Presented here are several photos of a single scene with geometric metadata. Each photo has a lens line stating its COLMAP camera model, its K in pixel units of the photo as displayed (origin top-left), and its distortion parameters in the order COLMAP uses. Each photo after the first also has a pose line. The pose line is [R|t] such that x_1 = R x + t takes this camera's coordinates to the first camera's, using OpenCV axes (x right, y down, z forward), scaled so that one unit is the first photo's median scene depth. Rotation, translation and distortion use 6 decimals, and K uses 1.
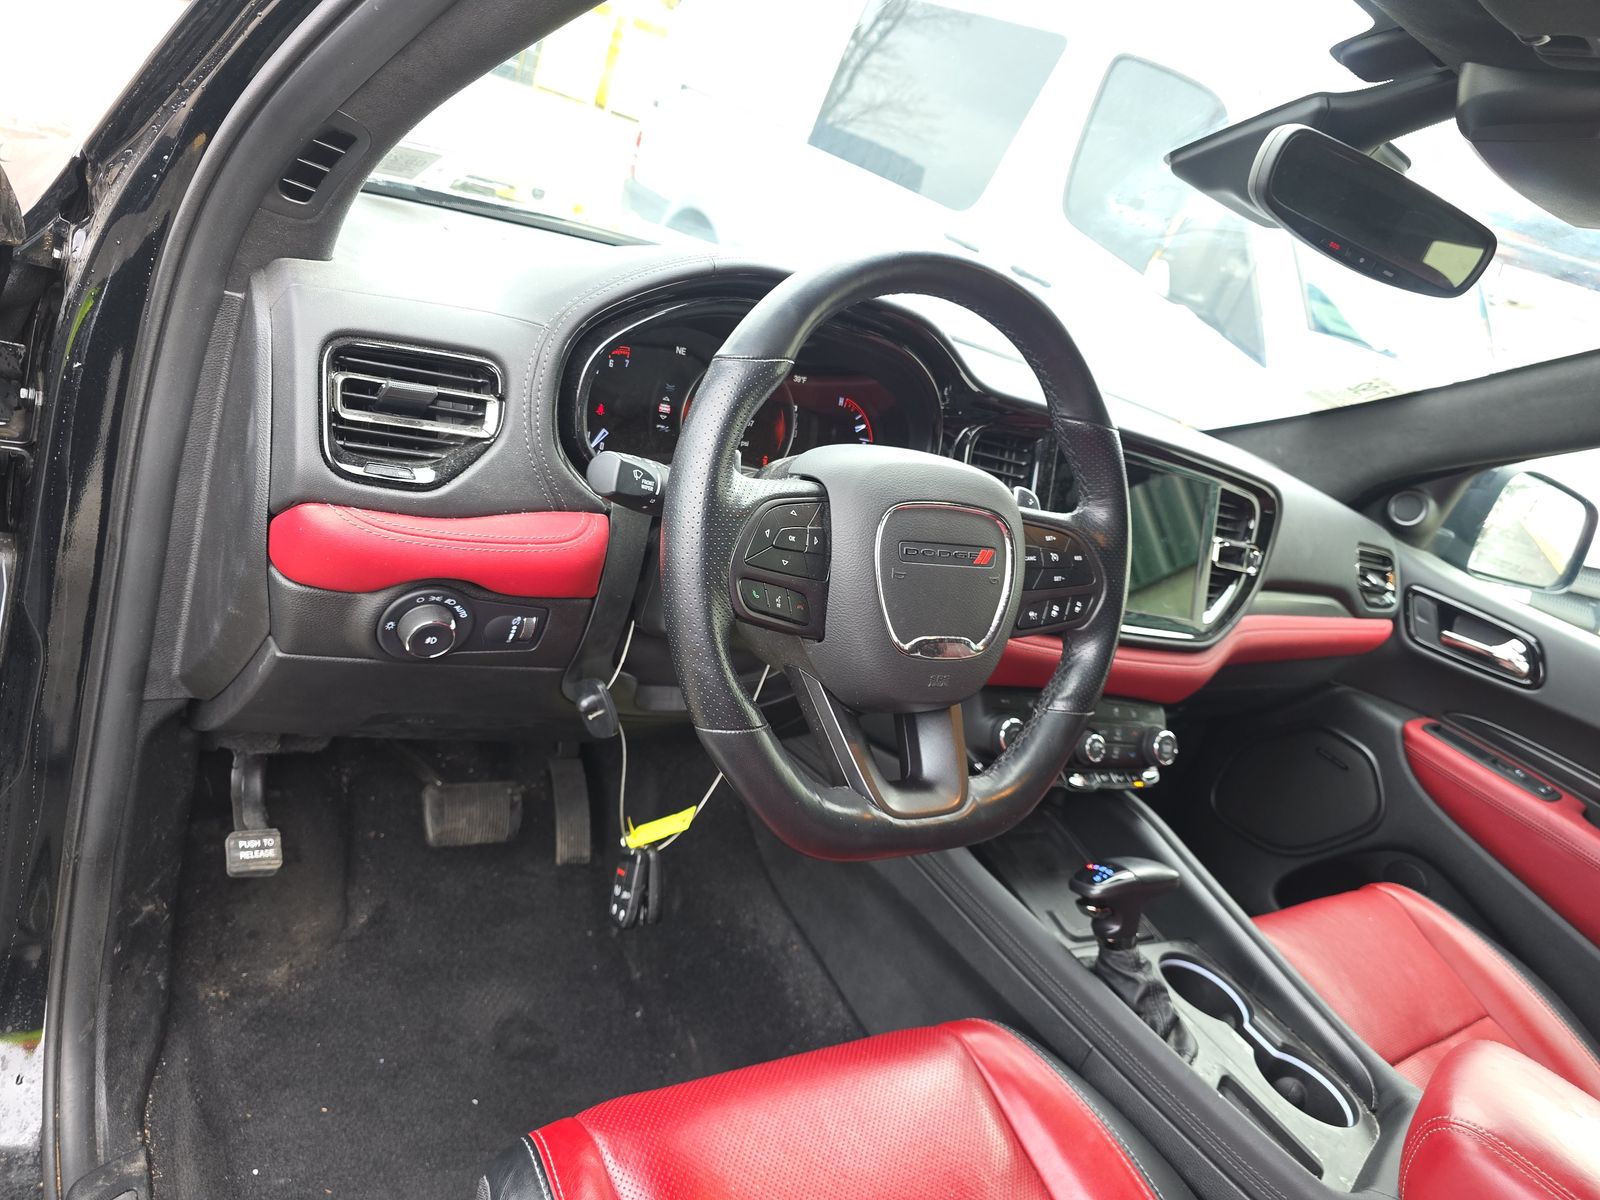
lens RADIAL K [[1050.3, 0, 800.0], [0, 1050.3, 600.0], [0, 0, 1]] dist [0.070258, -0.095253]
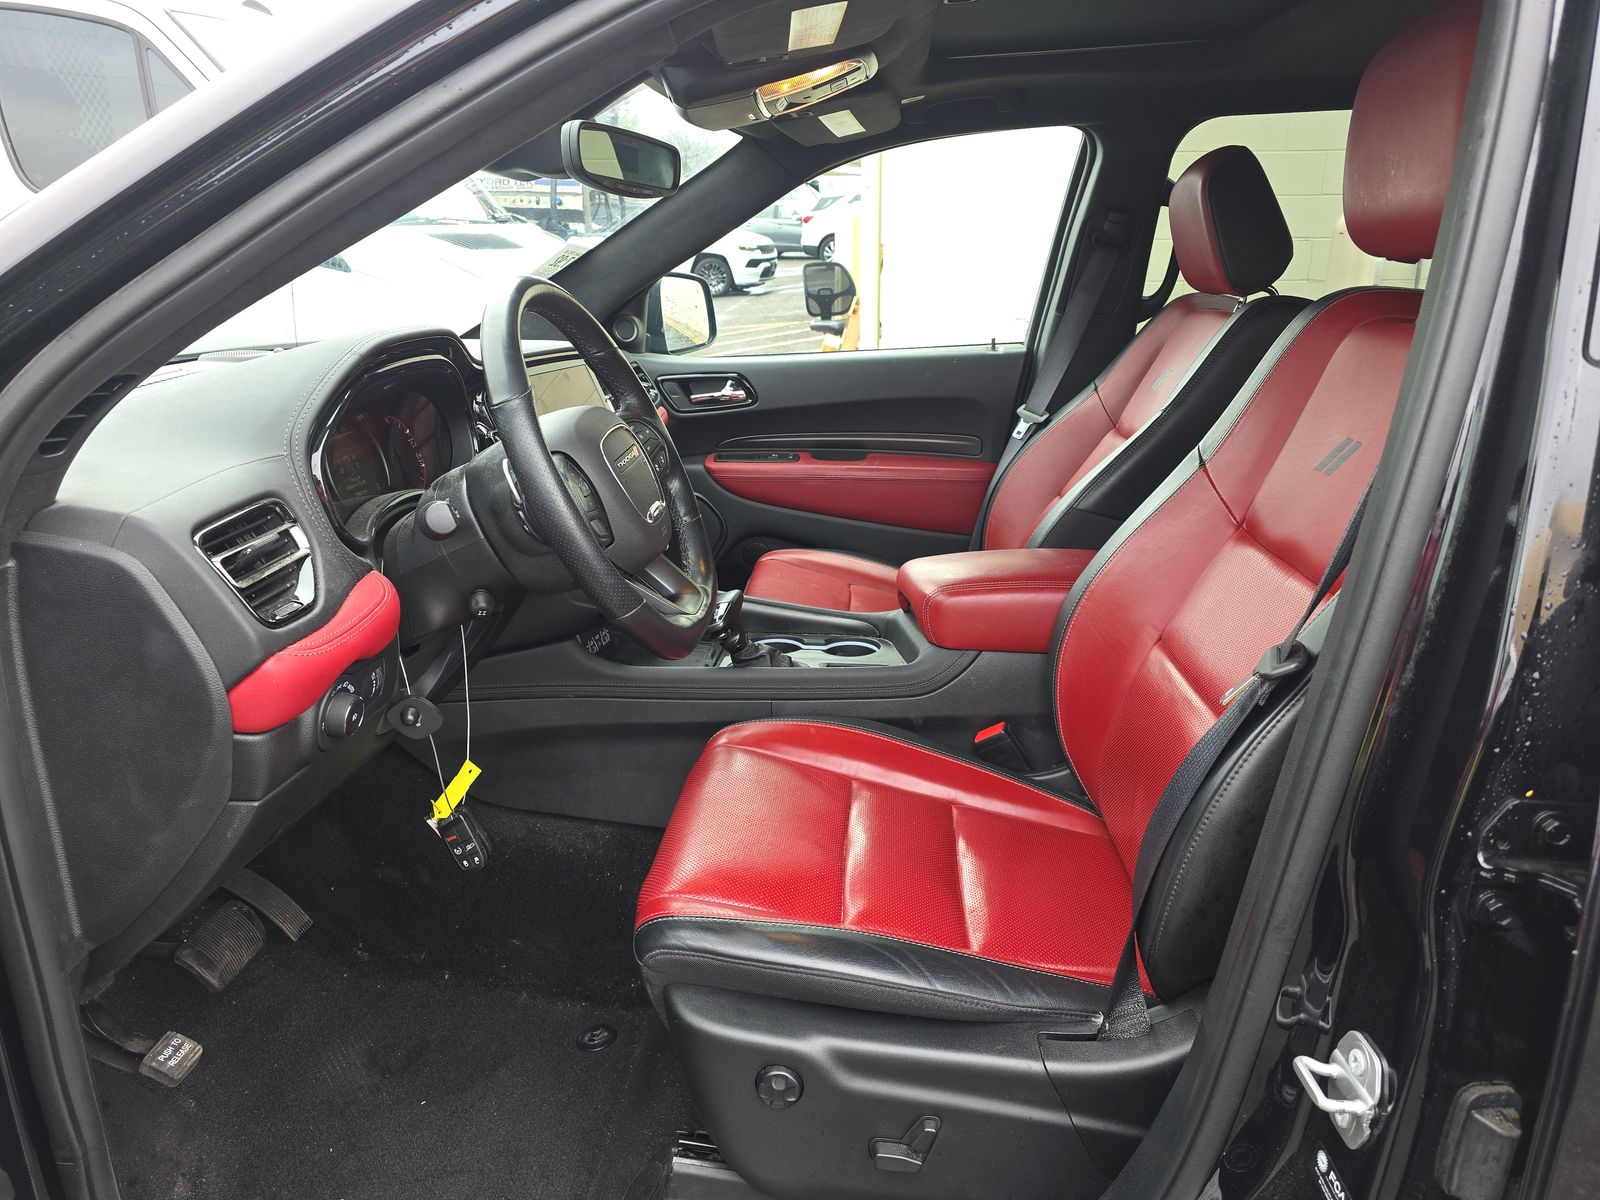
lens RADIAL K [[1050.3, 0, 800.0], [0, 1050.3, 600.0], [0, 0, 1]] dist [0.070258, -0.095253]
pose [[0.576950, -0.543698, 0.609526, -0.470942], [0.473159, 0.830765, 0.293172, -0.125528], [-0.665770, 0.119257, 0.736565, -0.186721]]
